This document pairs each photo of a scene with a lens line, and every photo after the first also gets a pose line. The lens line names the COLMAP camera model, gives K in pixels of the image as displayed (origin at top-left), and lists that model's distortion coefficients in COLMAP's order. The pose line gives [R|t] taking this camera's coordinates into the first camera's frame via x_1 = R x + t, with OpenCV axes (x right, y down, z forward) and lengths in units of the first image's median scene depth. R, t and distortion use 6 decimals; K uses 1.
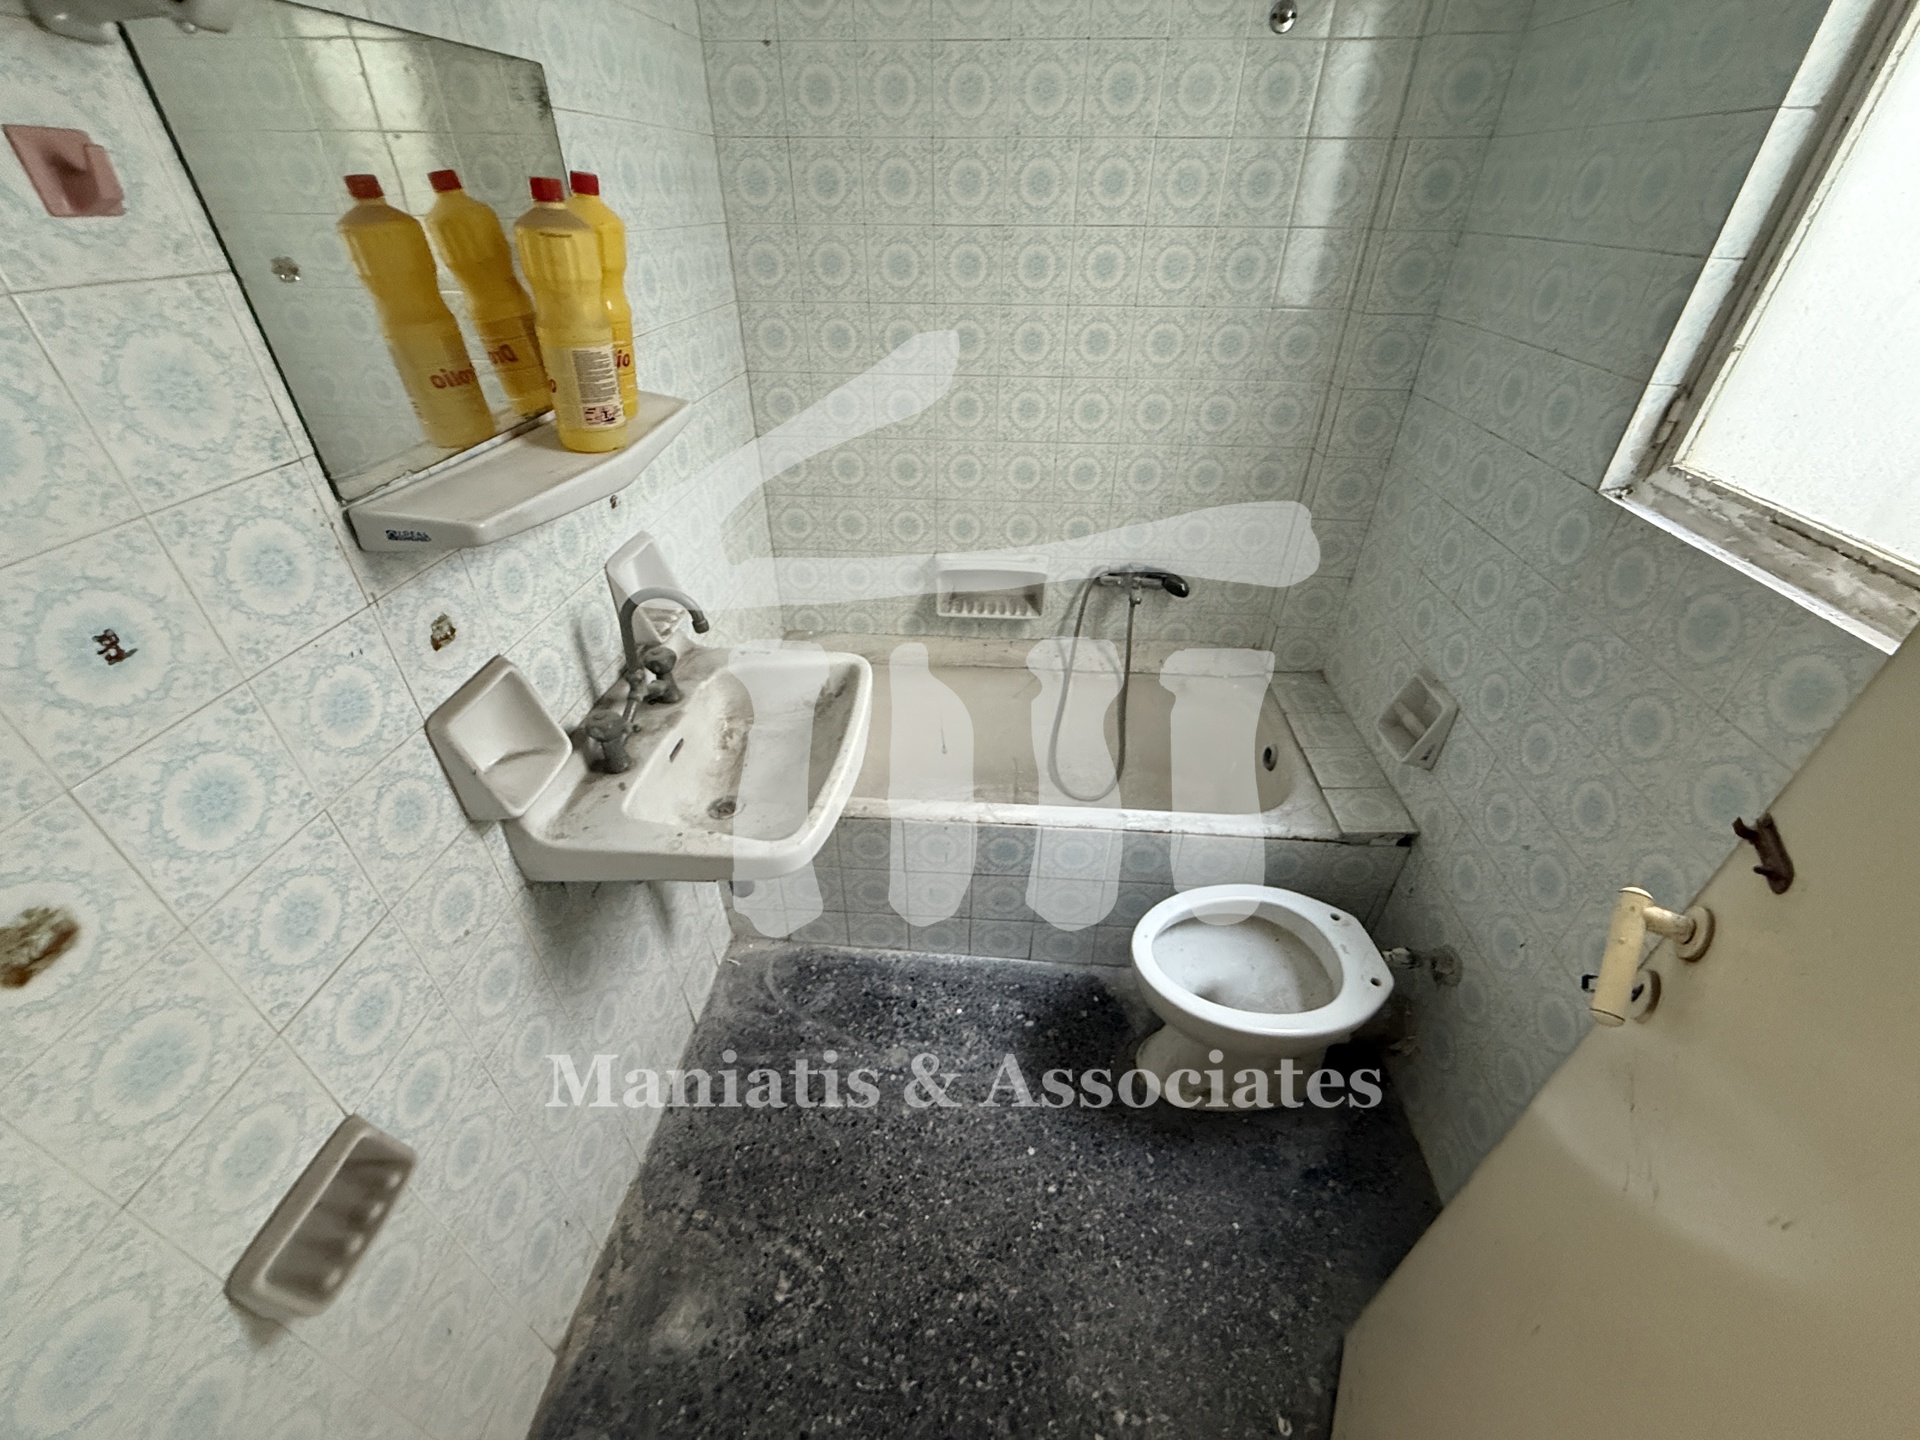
lens RADIAL K [[765.9, 0, 953.9], [0, 765.9, 716.5], [0, 0, 1]] dist [0.000851, 0.000023]
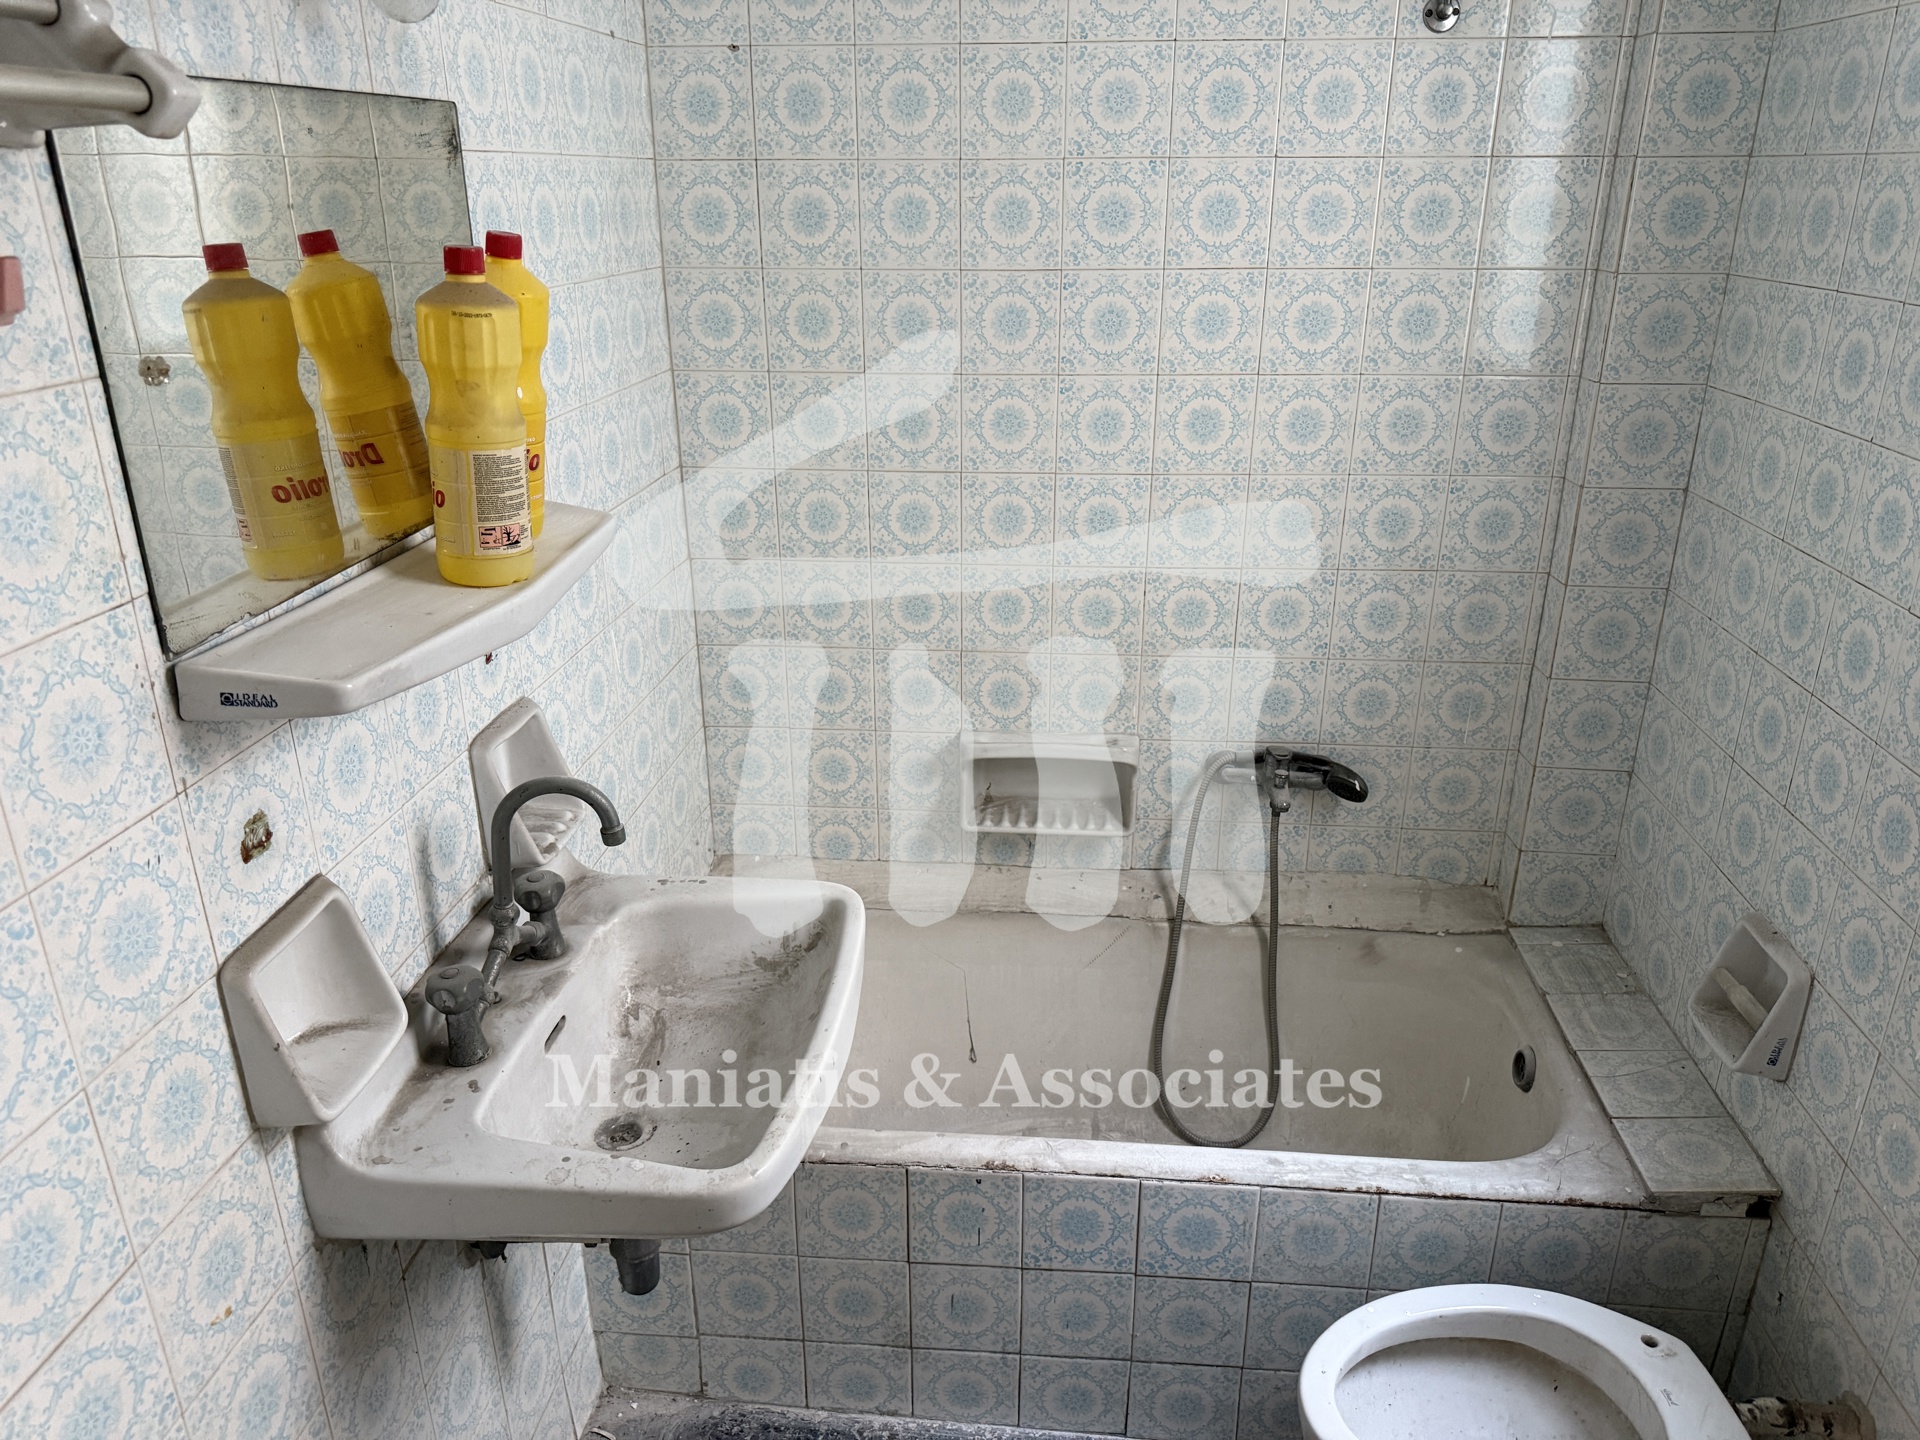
lens RADIAL K [[1360.6, 0, 955.6], [0, 1360.6, 727.6], [0, 0, 1]] dist [0.025139, -0.031734]
pose [[0.999834, -0.000337, -0.018203, -0.013672], [-0.003629, 0.976077, -0.217393, 0.048869], [0.017841, 0.217423, 0.975914, -0.174137]]
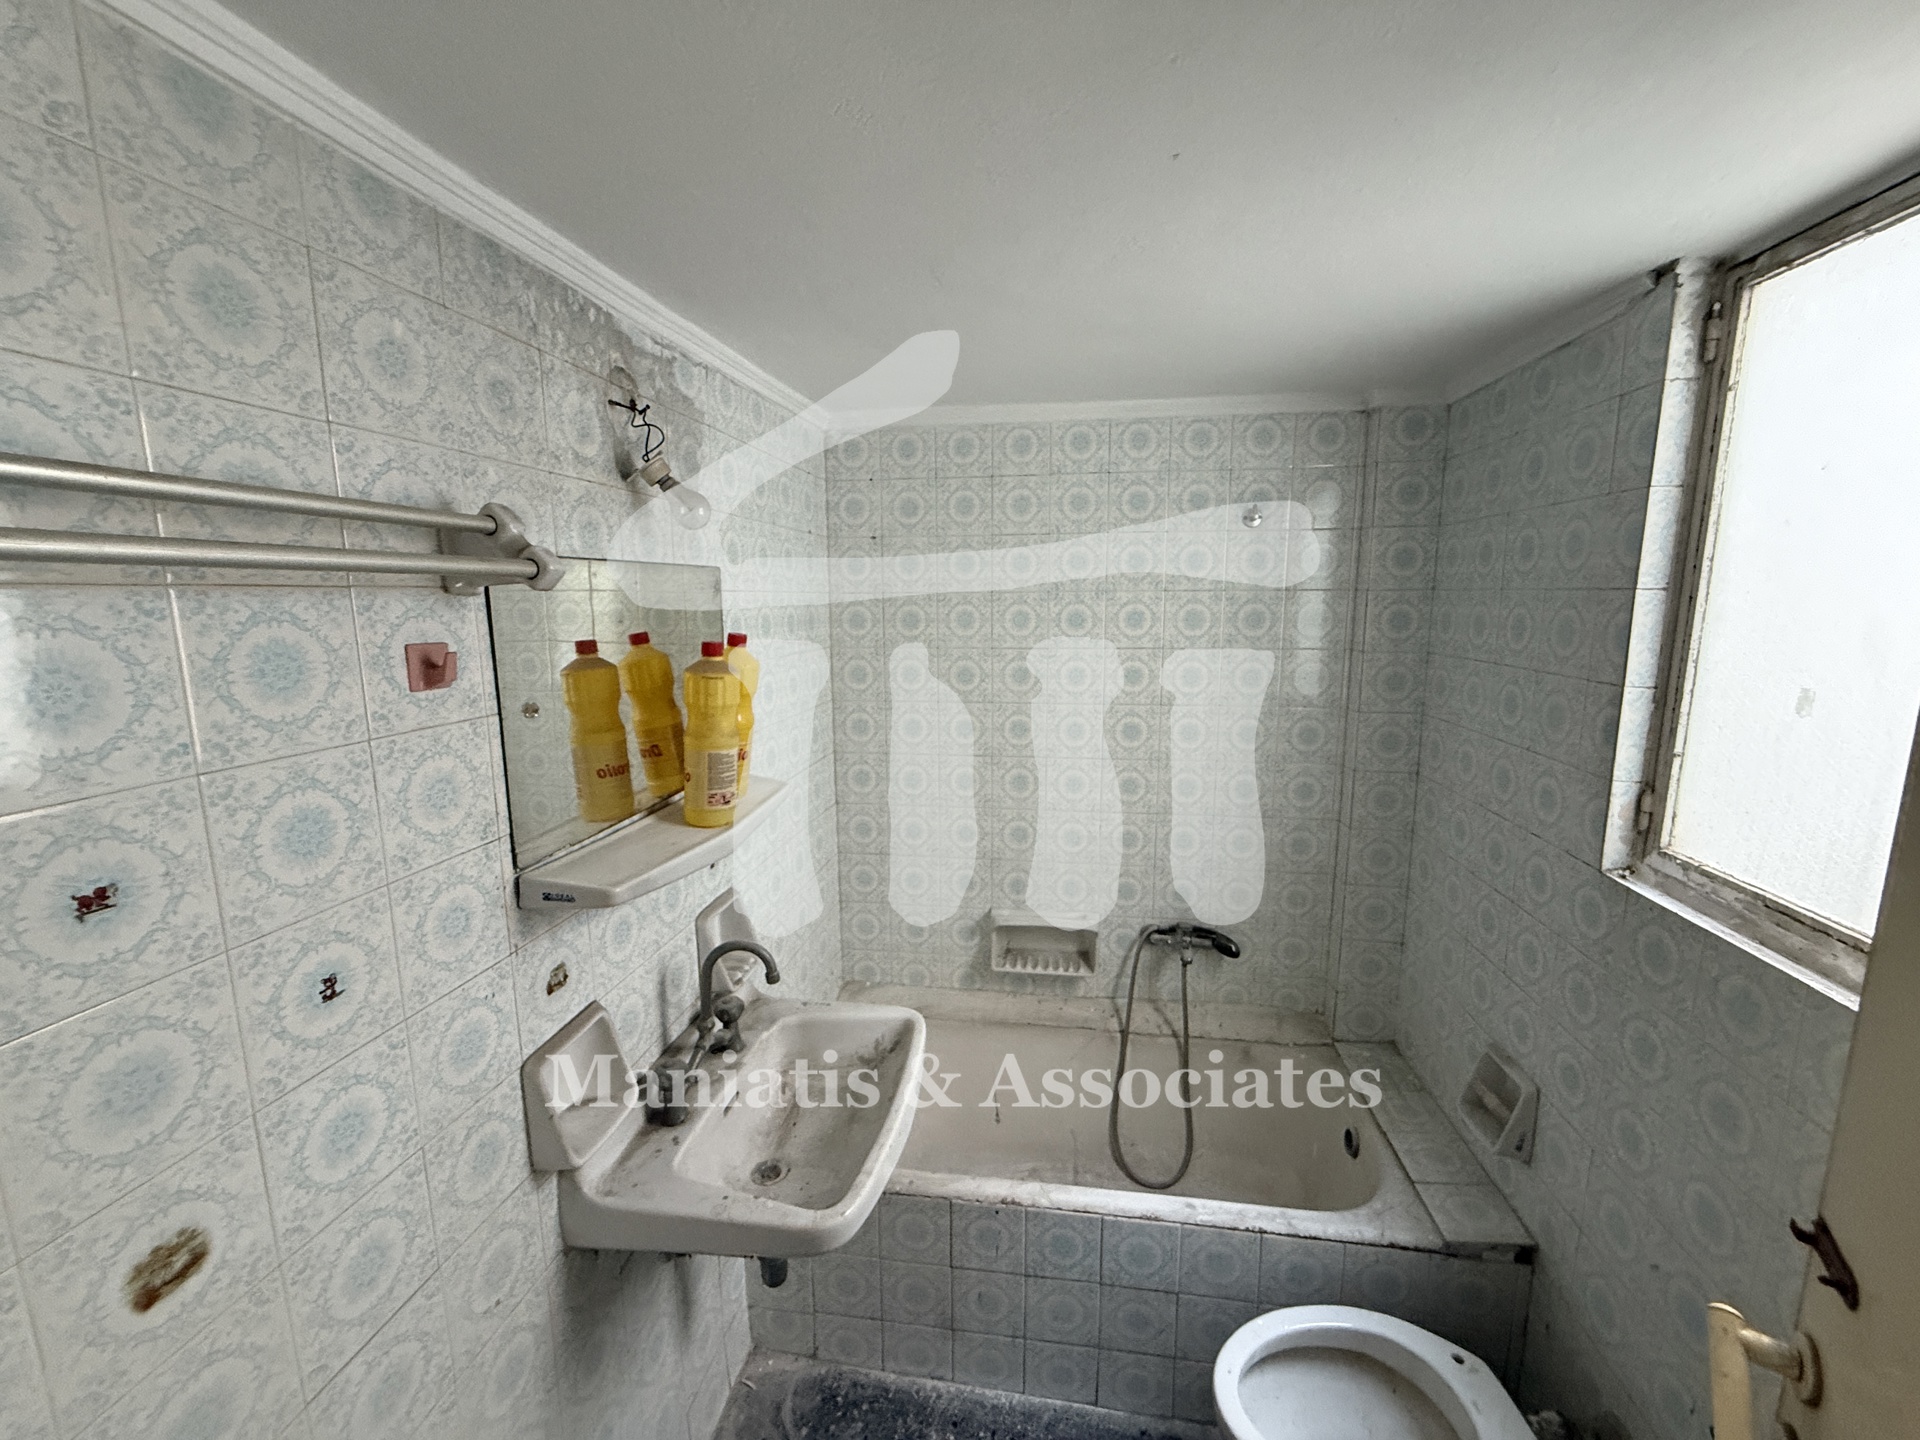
lens RADIAL K [[763.4, 0, 954.7], [0, 763.4, 719.5], [0, 0, 1]] dist [-0.001048, 0.000432]
pose [[0.996996, 0.002587, -0.077413, 0.013220], [-0.035437, 0.903947, -0.426175, 0.004708], [0.068875, 0.427638, 0.901323, -0.133193]]
